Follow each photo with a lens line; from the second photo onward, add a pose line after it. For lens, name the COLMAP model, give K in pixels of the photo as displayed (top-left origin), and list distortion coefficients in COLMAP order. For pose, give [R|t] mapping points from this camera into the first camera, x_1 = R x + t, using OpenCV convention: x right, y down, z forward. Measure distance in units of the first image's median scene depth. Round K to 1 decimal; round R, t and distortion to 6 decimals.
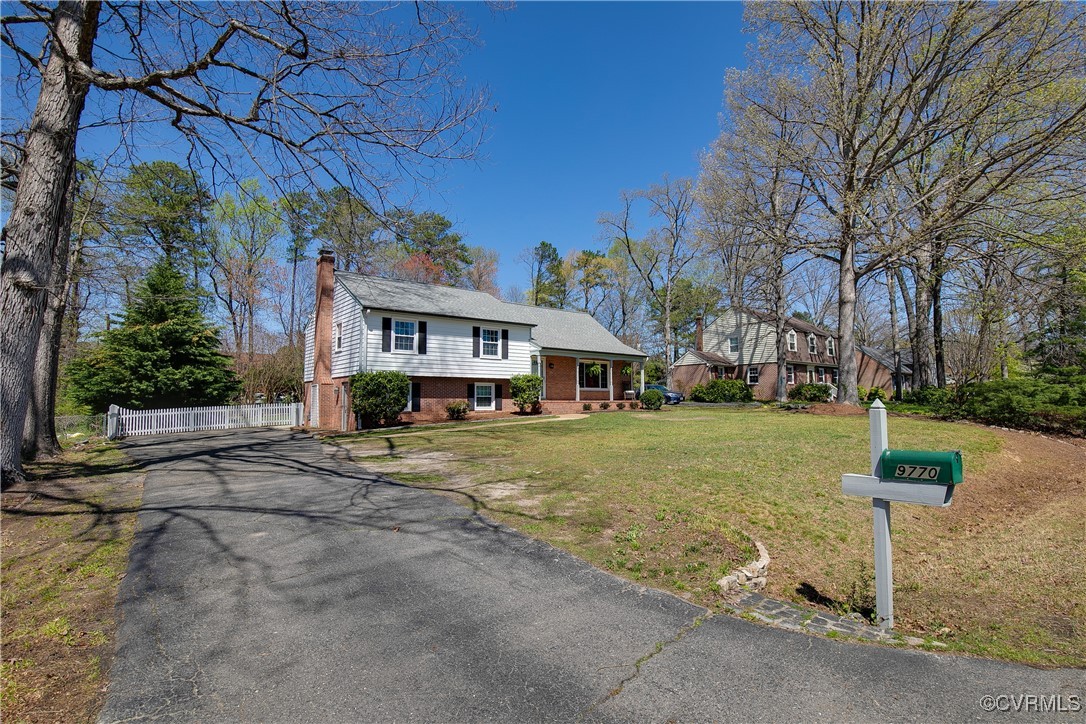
lens RADIAL K [[526.7, 0, 547.5], [0, 526.7, 368.0], [0, 0, 1]] dist [-0.025872, -0.000280]
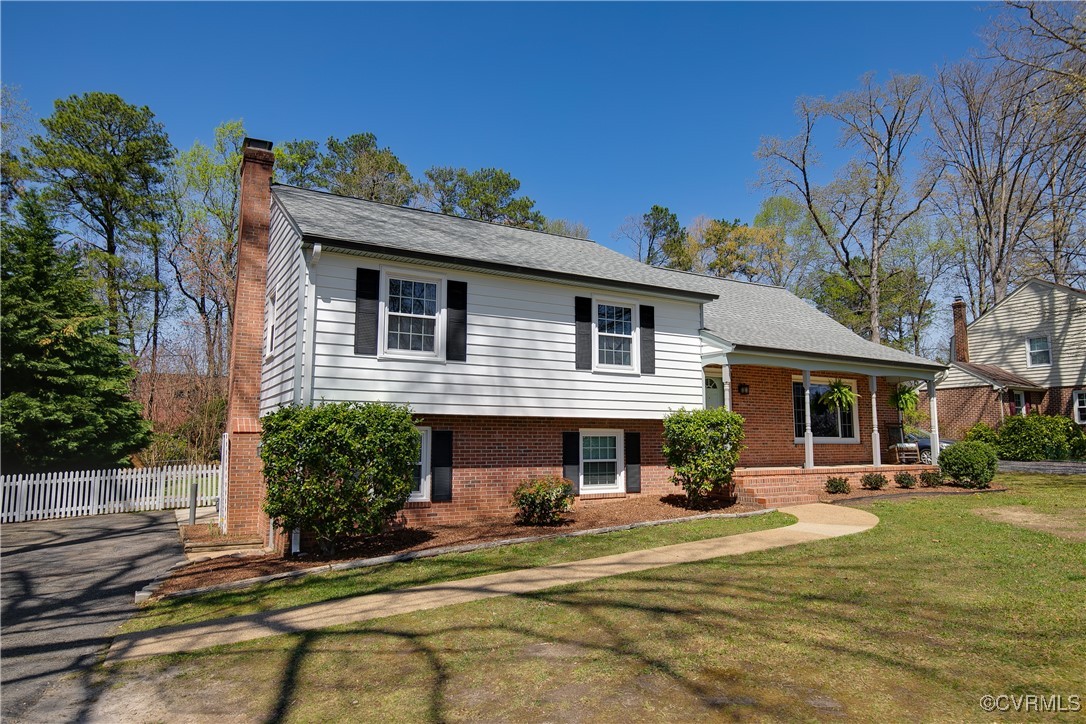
lens RADIAL K [[670.2, 0, 543.0], [0, 670.2, 362.0], [0, 0, 1]] dist [-0.006096, -0.002344]
pose [[0.989515, -0.011363, -0.143982, -0.087267], [0.003928, 0.998649, -0.051822, 0.001427], [0.144376, 0.050714, 0.988222, 0.448345]]
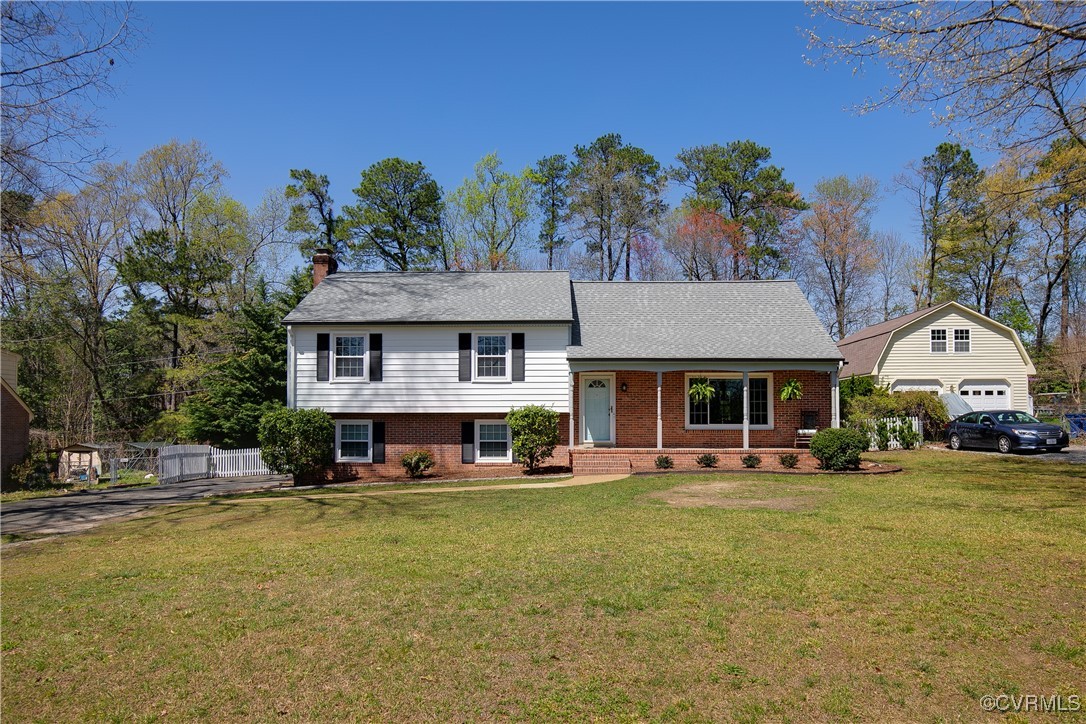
lens RADIAL K [[745.2, 0, 540.8], [0, 745.2, 405.6], [0, 0, 1]] dist [-0.000254, -0.000930]
pose [[0.763010, -0.013069, -0.646254, 0.507575], [0.039570, 0.998865, 0.026519, -0.010686], [0.645174, -0.045807, 0.762661, 0.351250]]
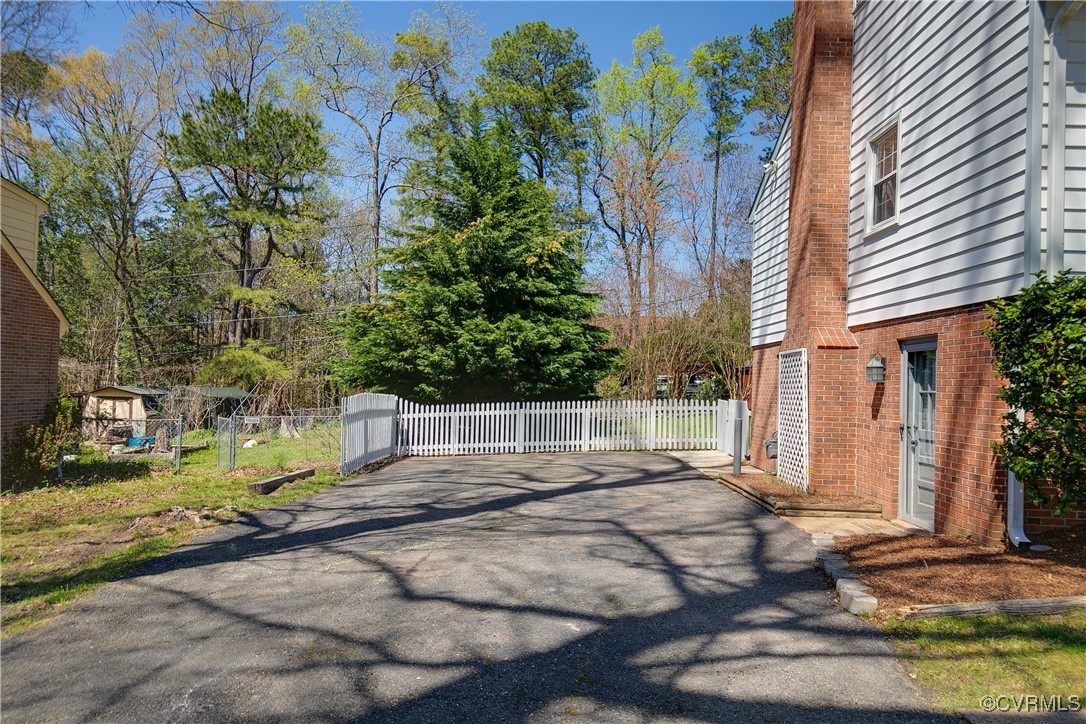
lens RADIAL K [[723.1, 0, 543.0], [0, 723.1, 362.0], [0, 0, 1]] dist [-0.000538, 0.000160]
pose [[0.777240, 0.008058, -0.629152, -0.271621], [0.007425, 0.999731, 0.021977, 0.026544], [0.629160, -0.021753, 0.776971, 0.536116]]
